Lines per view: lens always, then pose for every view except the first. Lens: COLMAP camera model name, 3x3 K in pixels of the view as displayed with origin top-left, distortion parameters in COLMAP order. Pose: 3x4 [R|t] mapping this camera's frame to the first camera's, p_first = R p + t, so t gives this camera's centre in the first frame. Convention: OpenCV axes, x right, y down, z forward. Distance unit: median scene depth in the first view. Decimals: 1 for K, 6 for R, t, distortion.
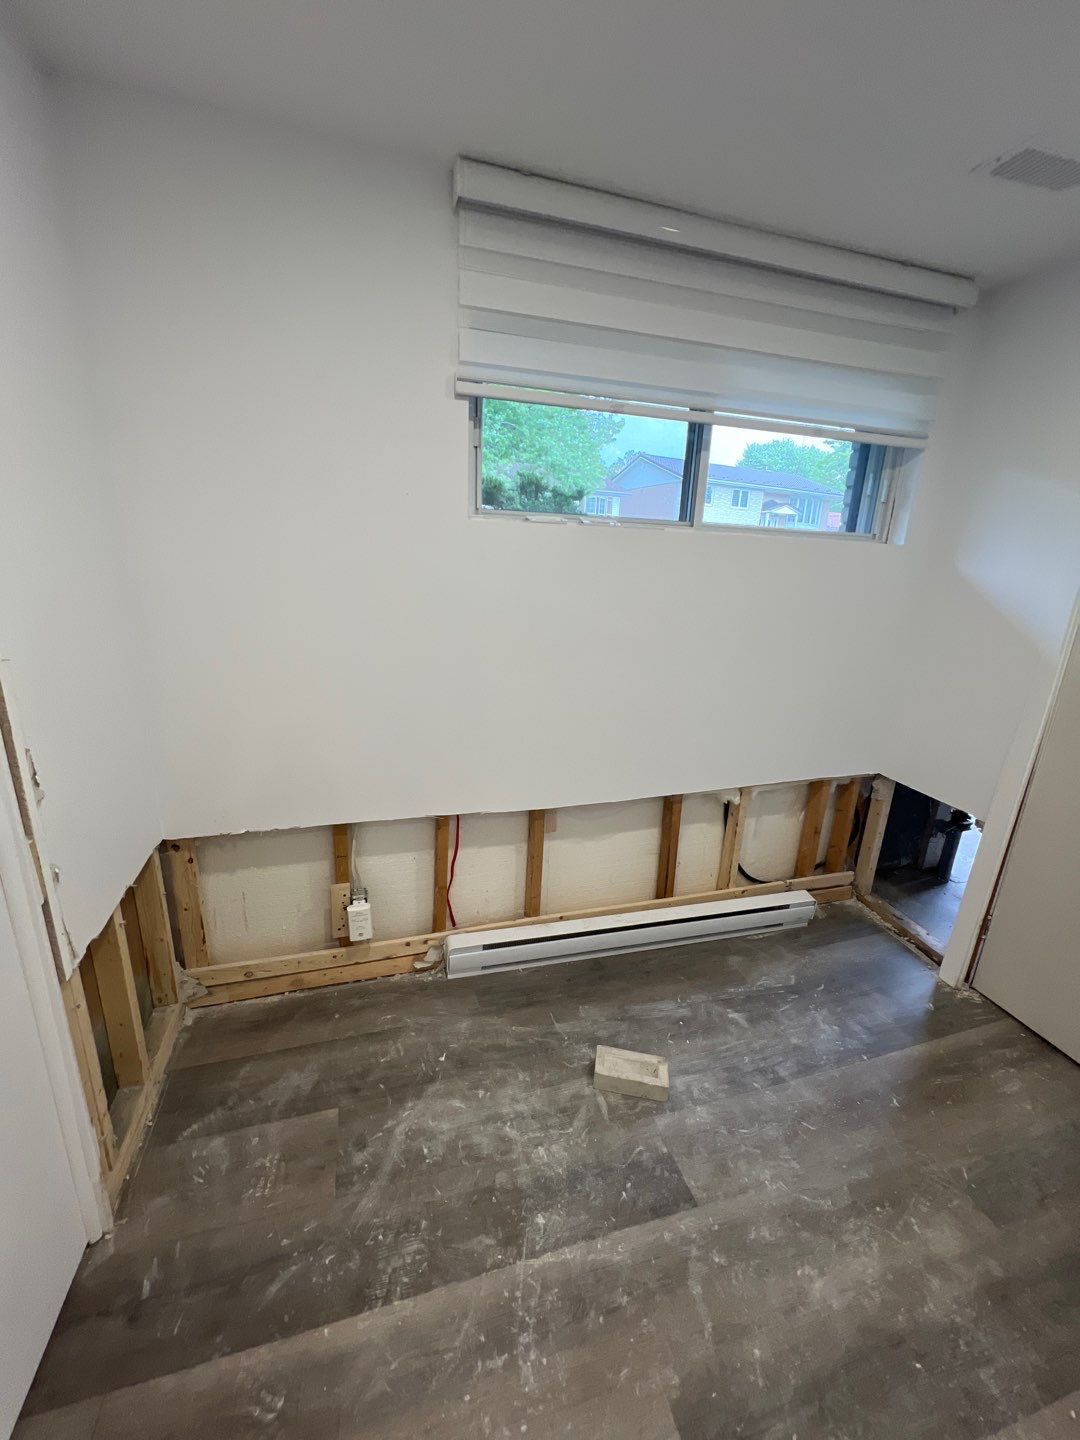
lens RADIAL K [[573.4, 0, 542.3], [0, 573.4, 720.1], [0, 0, 1]] dist [-0.000458, 0.000448]
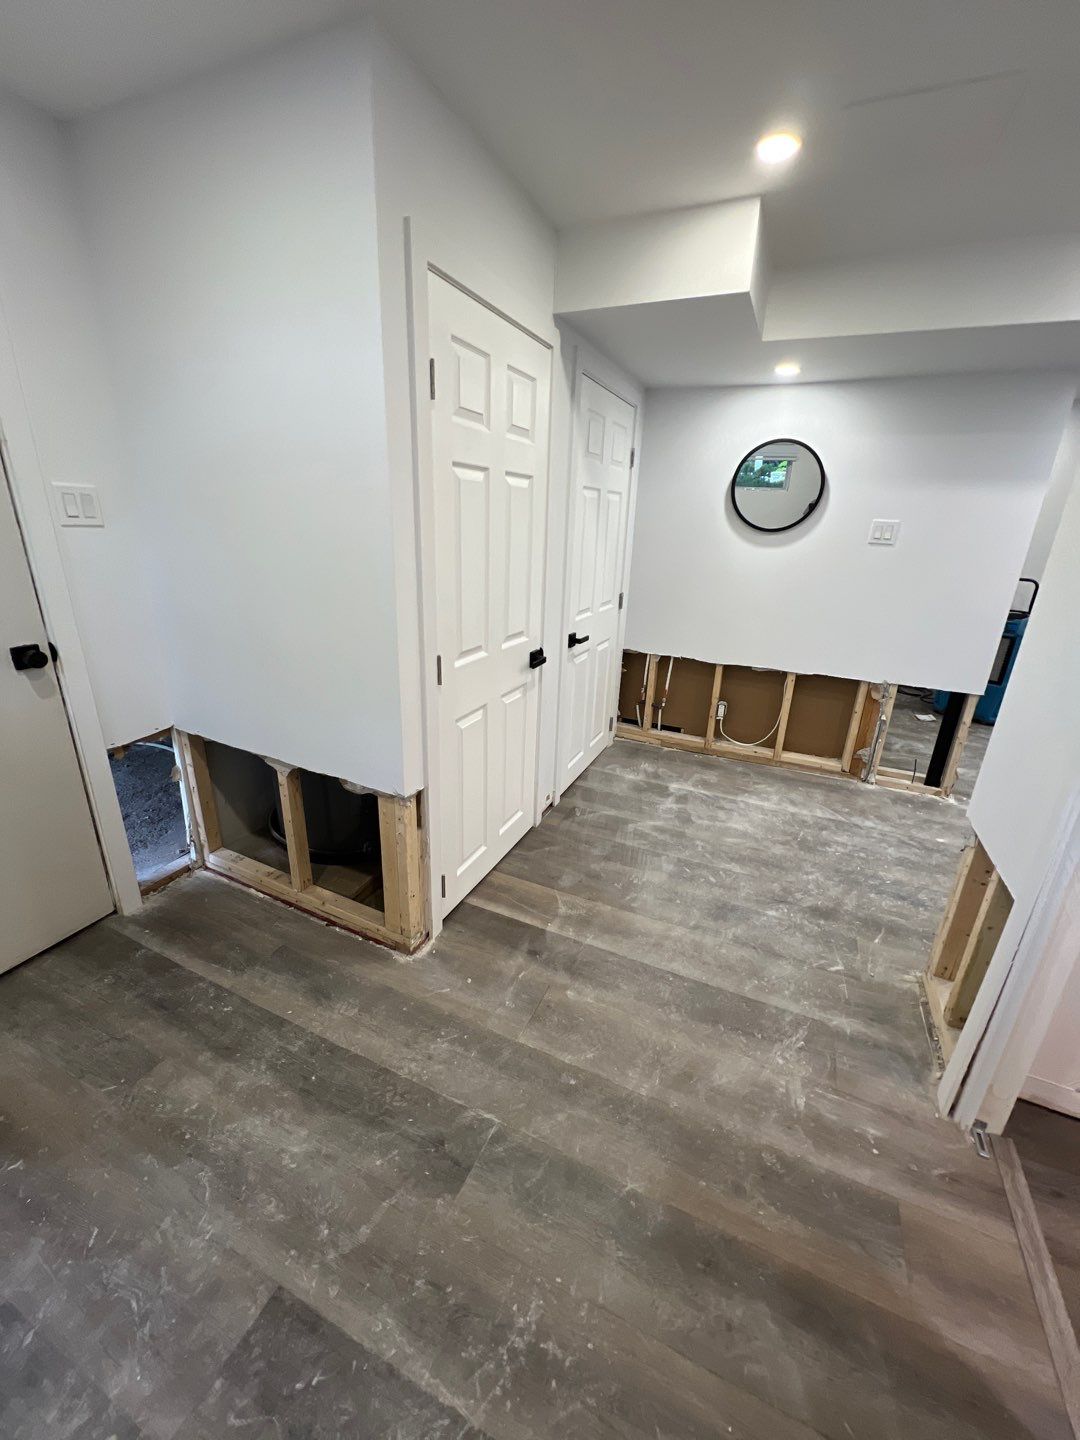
lens RADIAL K [[573.4, 0, 539.0], [0, 573.4, 719.5], [0, 0, 1]] dist [-0.000458, 0.000448]
pose [[-0.755610, -0.284712, 0.589909, -0.269657], [0.113785, 0.829850, 0.546262, -0.235175], [-0.645063, 0.479884, -0.594647, 0.882855]]
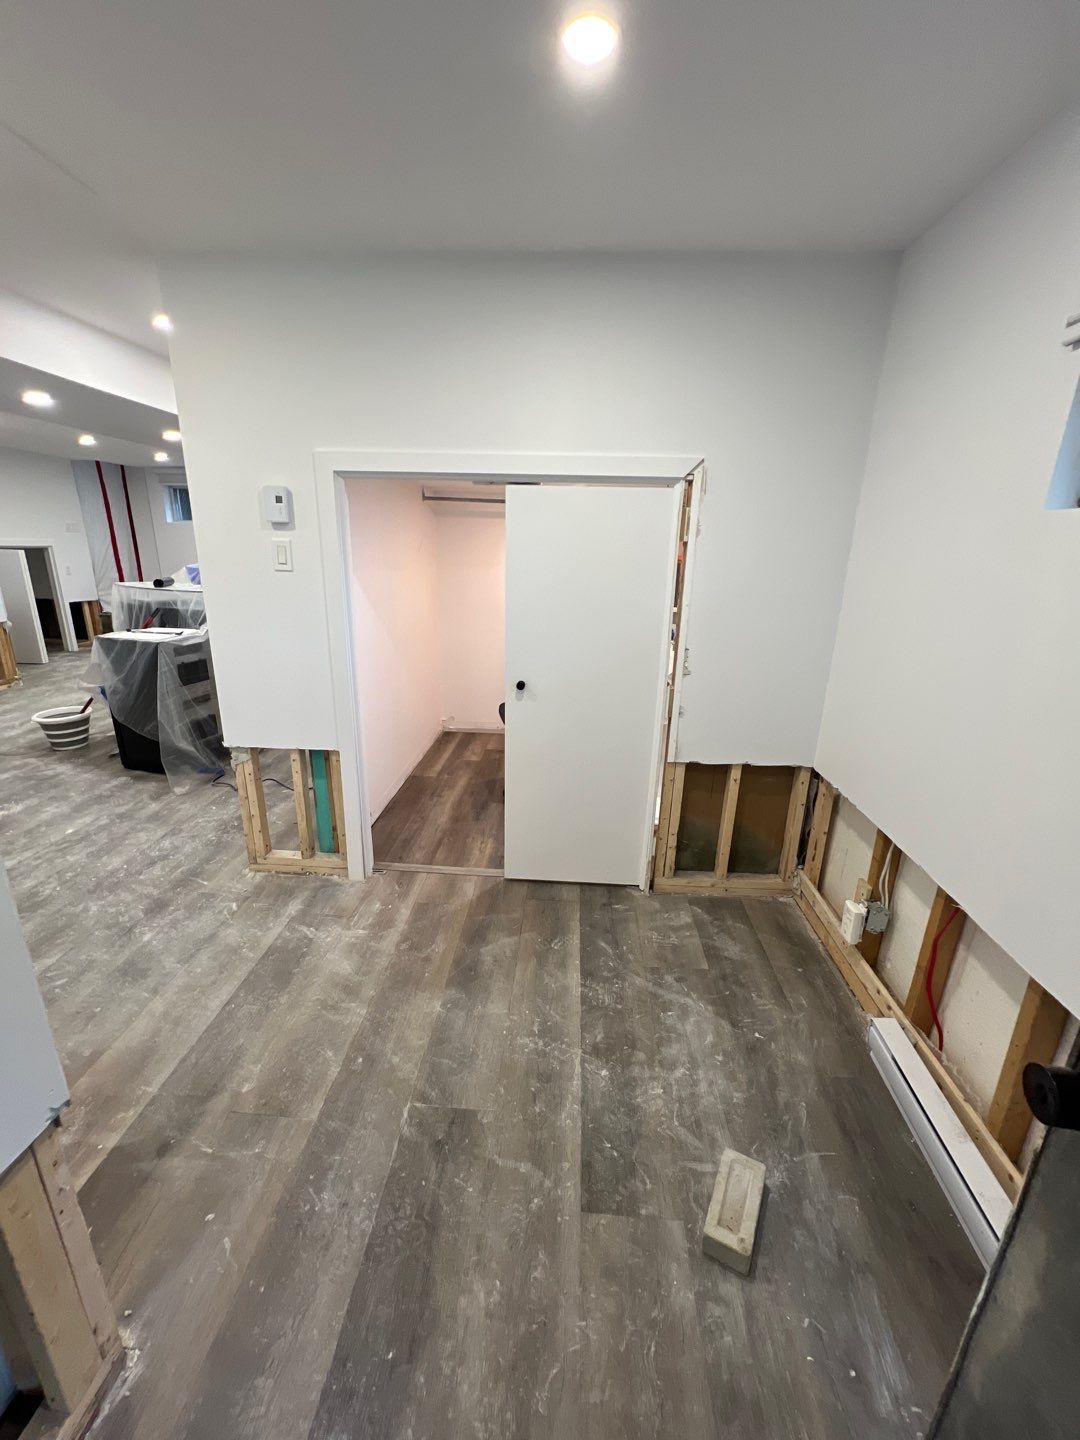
lens RADIAL K [[573.4, 0, 544.5], [0, 573.4, 722.1], [0, 0, 1]] dist [-0.000458, 0.000448]
pose [[-0.337858, 0.225242, -0.913848, 1.016365], [-0.298430, 0.895205, 0.330980, -0.198872], [0.892632, 0.384544, -0.235234, 0.877140]]
